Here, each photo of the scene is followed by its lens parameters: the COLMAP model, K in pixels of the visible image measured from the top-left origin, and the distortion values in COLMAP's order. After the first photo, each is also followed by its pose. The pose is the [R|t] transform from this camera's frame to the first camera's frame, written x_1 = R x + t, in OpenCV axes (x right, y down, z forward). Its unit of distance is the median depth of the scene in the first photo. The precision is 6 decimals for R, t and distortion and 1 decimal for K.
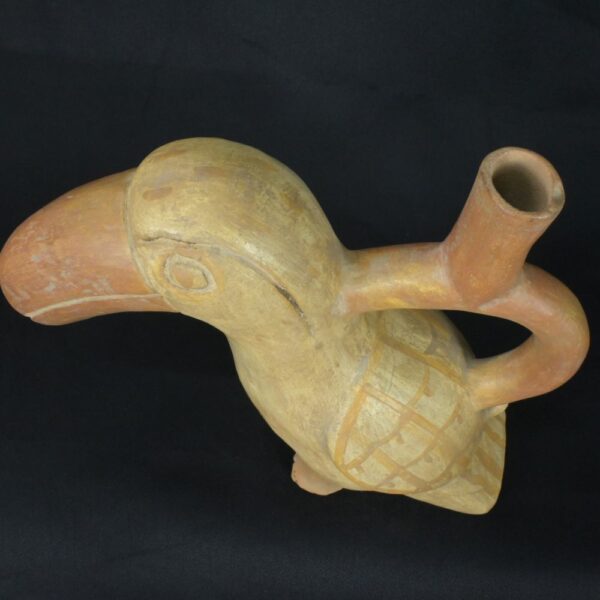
lens RADIAL K [[759.4, 0, 300.0], [0, 759.4, 300.0], [0, 0, 1]] dist [-0.011945, -0.016525]
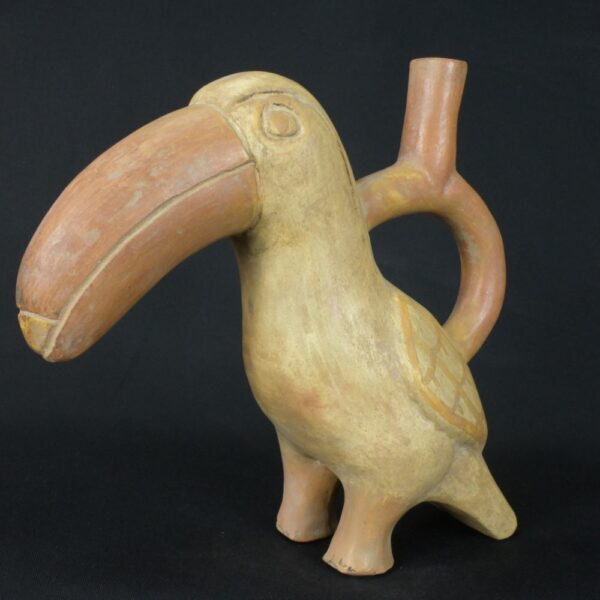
lens RADIAL K [[759.4, 0, 300.0], [0, 759.4, 300.0], [0, 0, 1]] dist [-0.011945, -0.016525]
pose [[0.774610, -0.070106, 0.628541, -0.863528], [0.535125, 0.602347, -0.592300, 0.828331], [-0.337076, 0.795150, 0.504100, 0.587147]]
